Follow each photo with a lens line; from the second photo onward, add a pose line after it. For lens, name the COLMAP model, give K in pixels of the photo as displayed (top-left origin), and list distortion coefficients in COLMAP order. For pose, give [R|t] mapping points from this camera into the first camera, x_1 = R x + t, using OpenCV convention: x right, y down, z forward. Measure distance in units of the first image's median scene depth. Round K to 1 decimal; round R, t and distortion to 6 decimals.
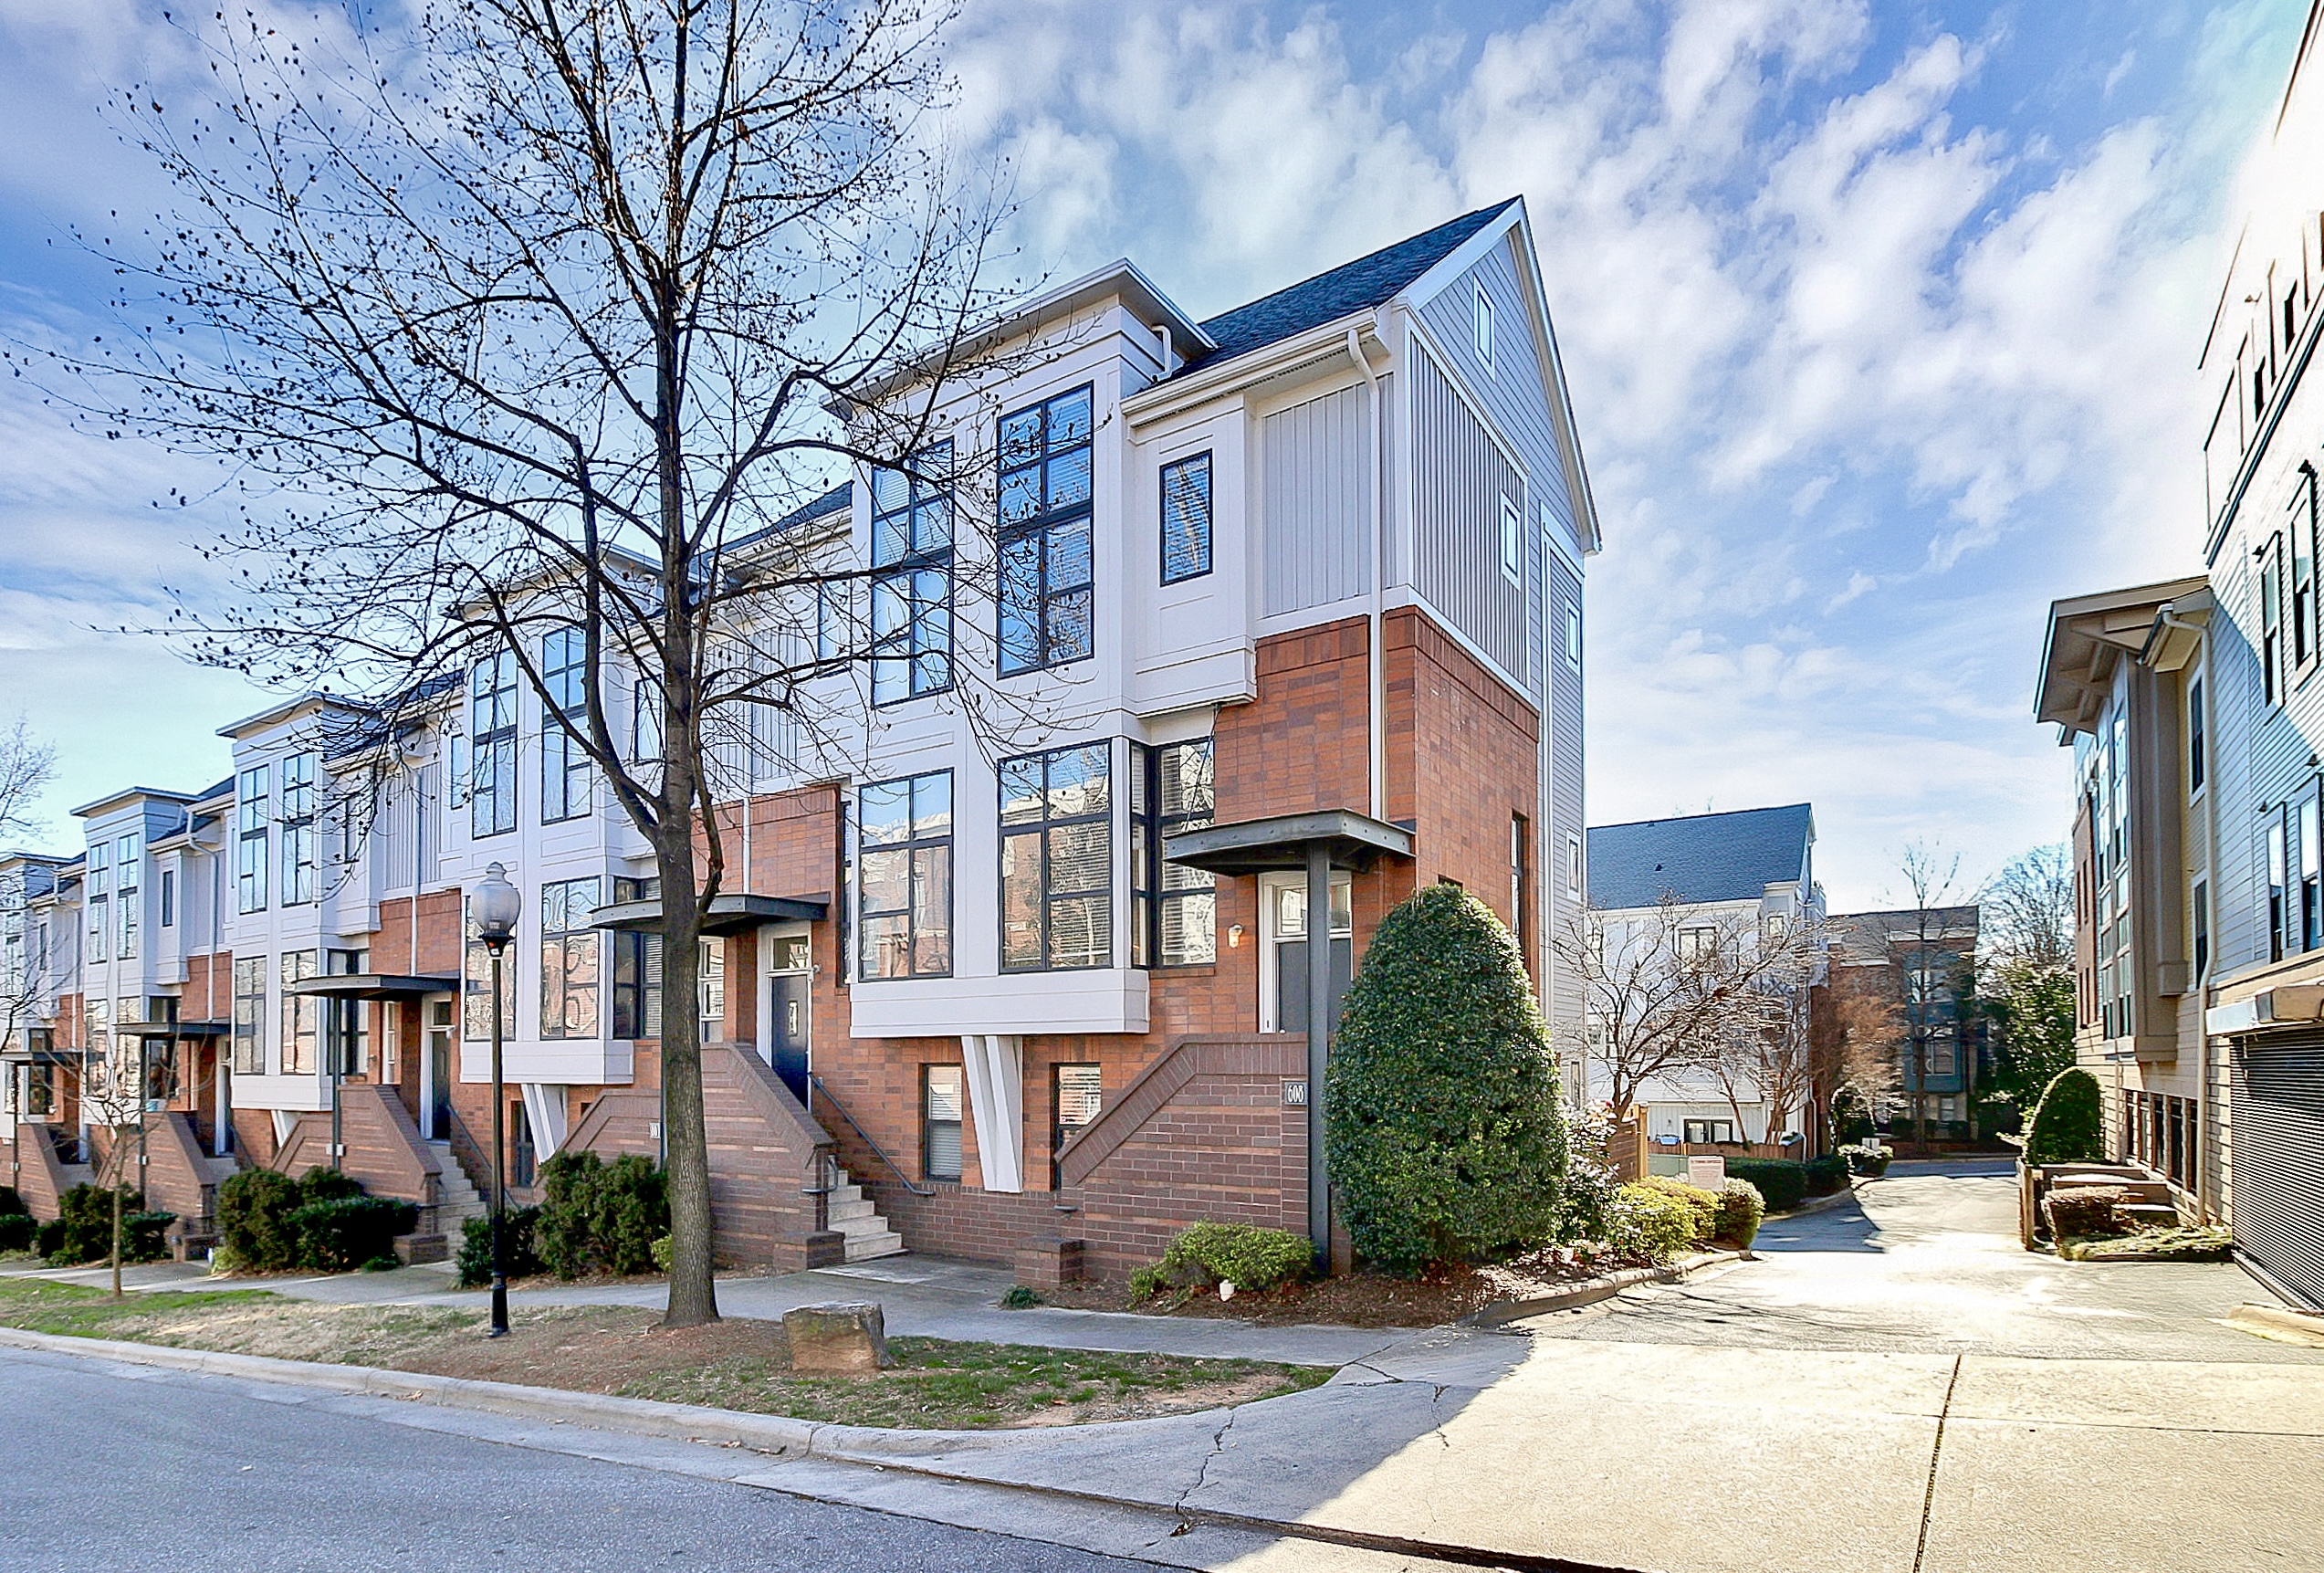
lens RADIAL K [[1196.7, 0, 1162.0], [0, 1196.7, 786.5], [0, 0, 1]] dist [-0.000360, -0.000021]
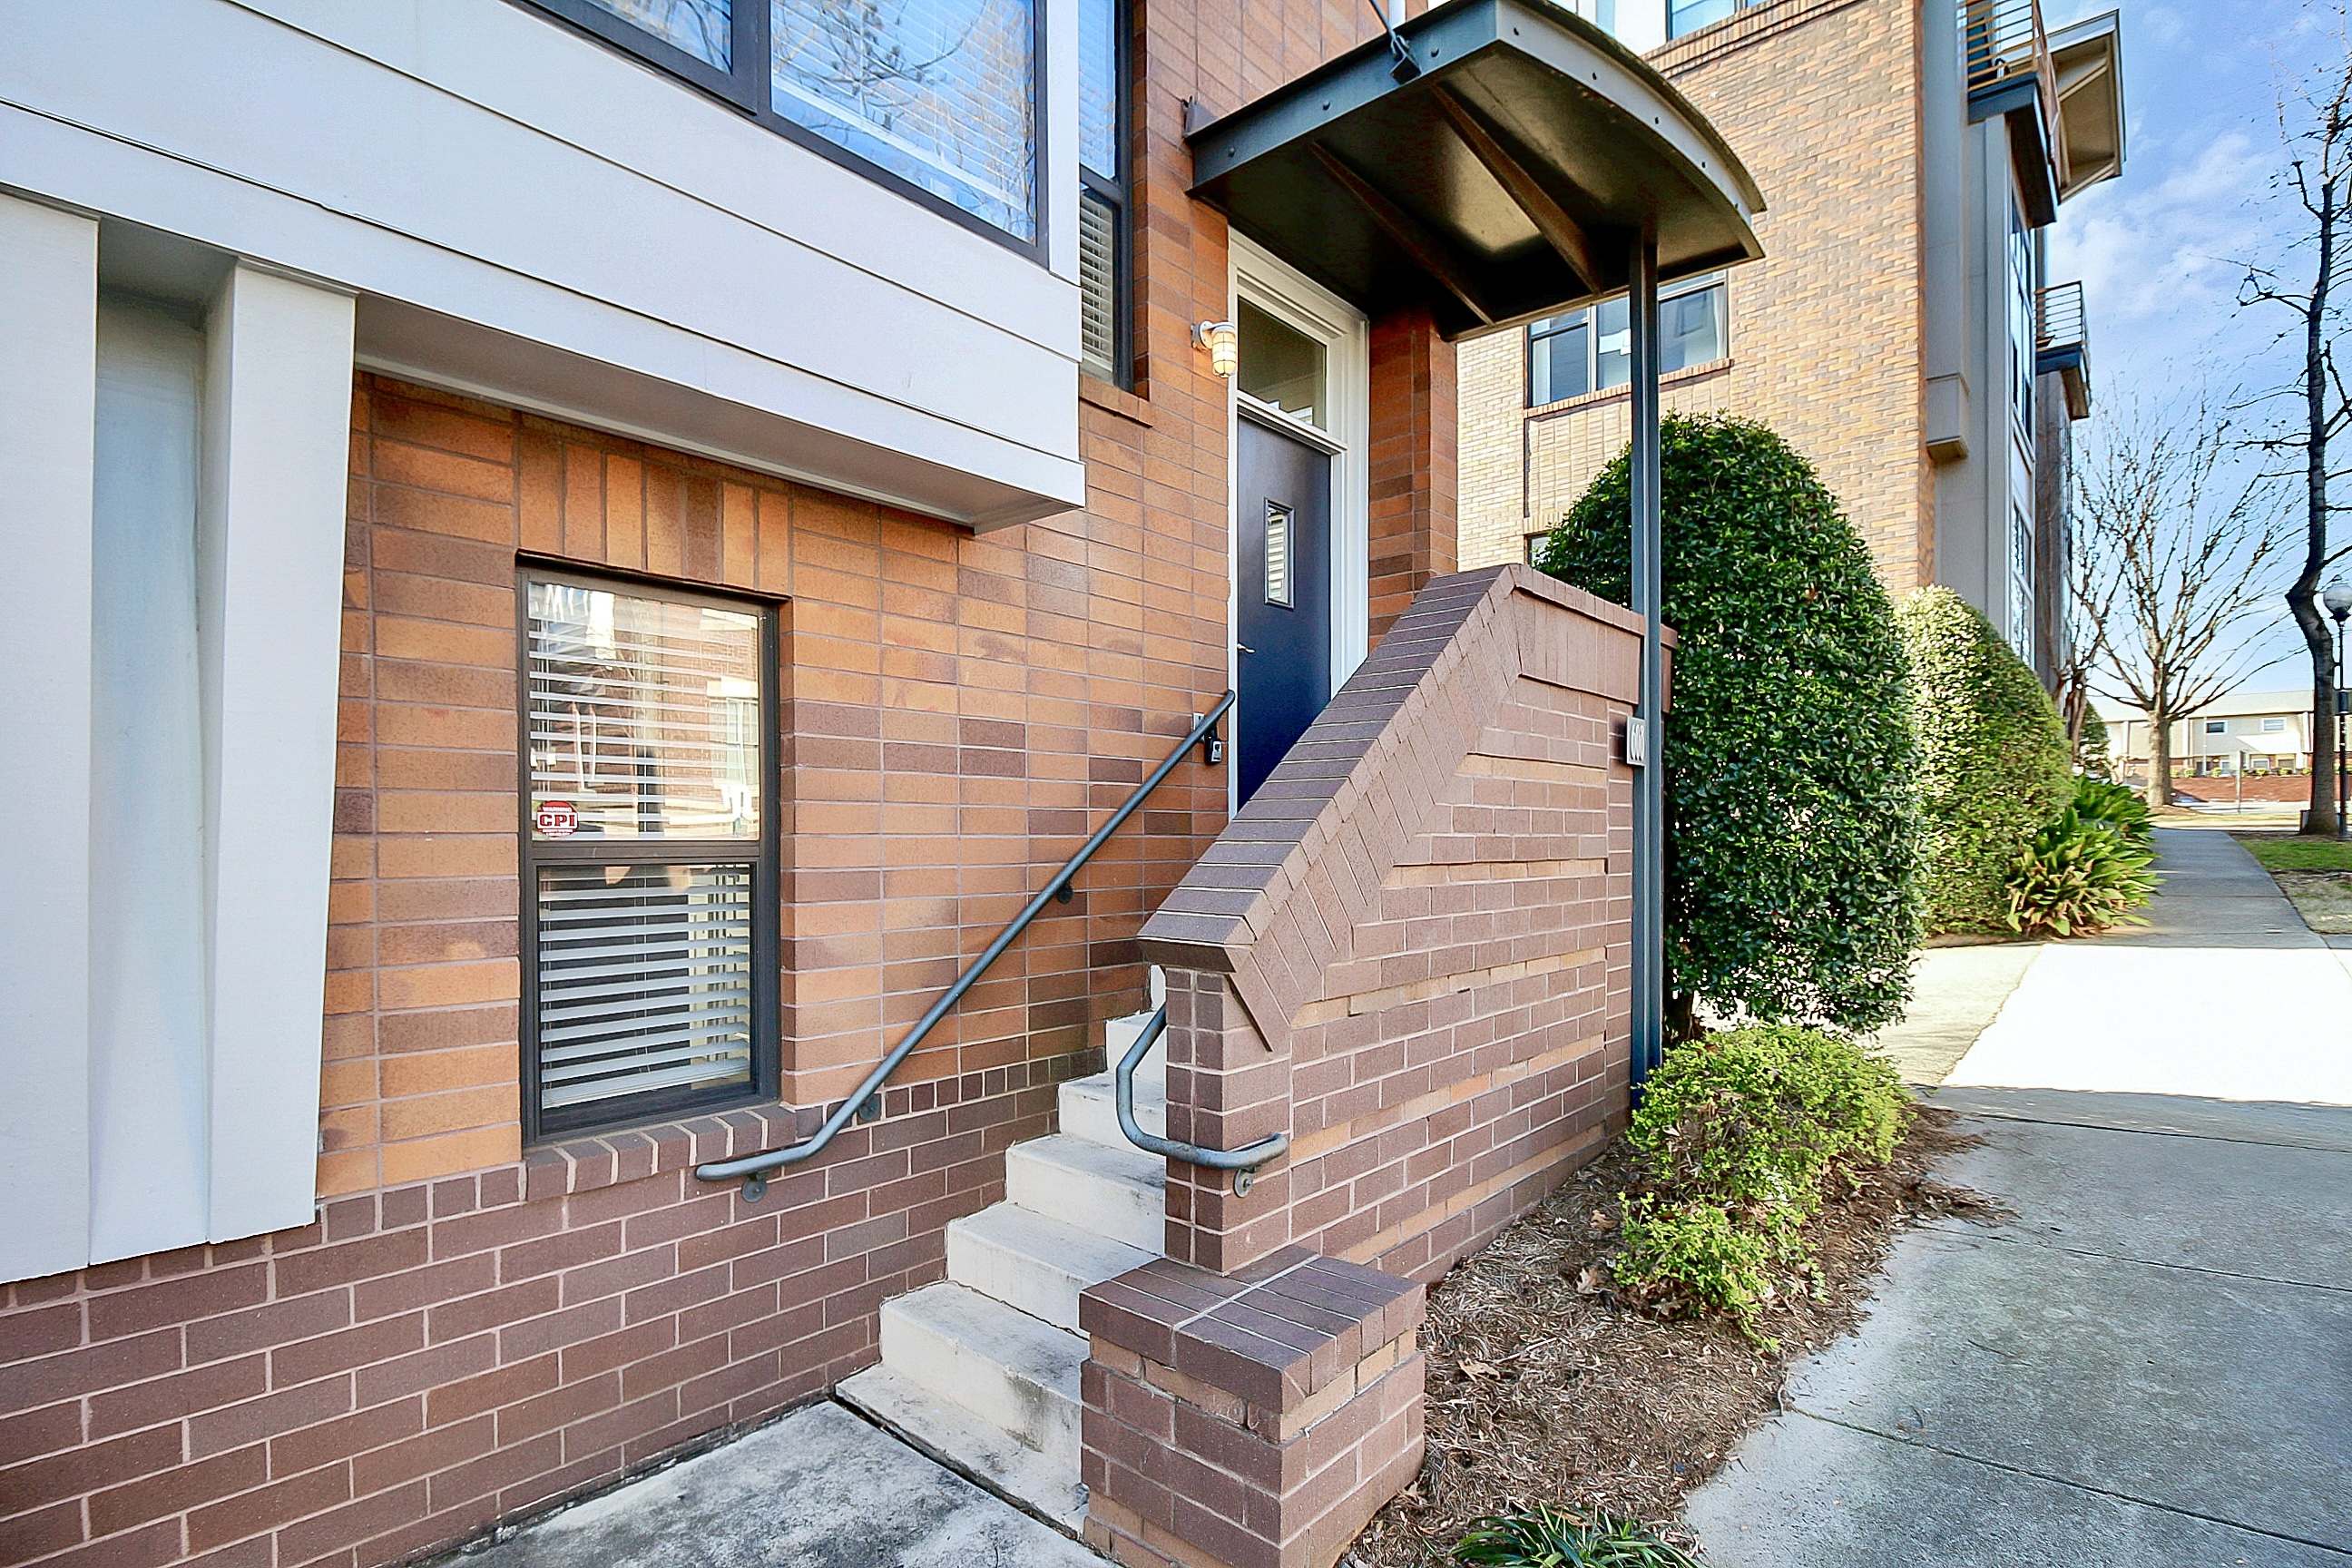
lens RADIAL K [[1114.9, 0, 1176.0], [0, 1114.9, 784.0], [0, 0, 1]] dist [0.001675, -0.000127]
pose [[0.145992, 0.039906, 0.988481, -0.307991], [-0.228636, 0.973496, -0.005533, 0.286970], [-0.962503, -0.225195, 0.151247, 1.002850]]
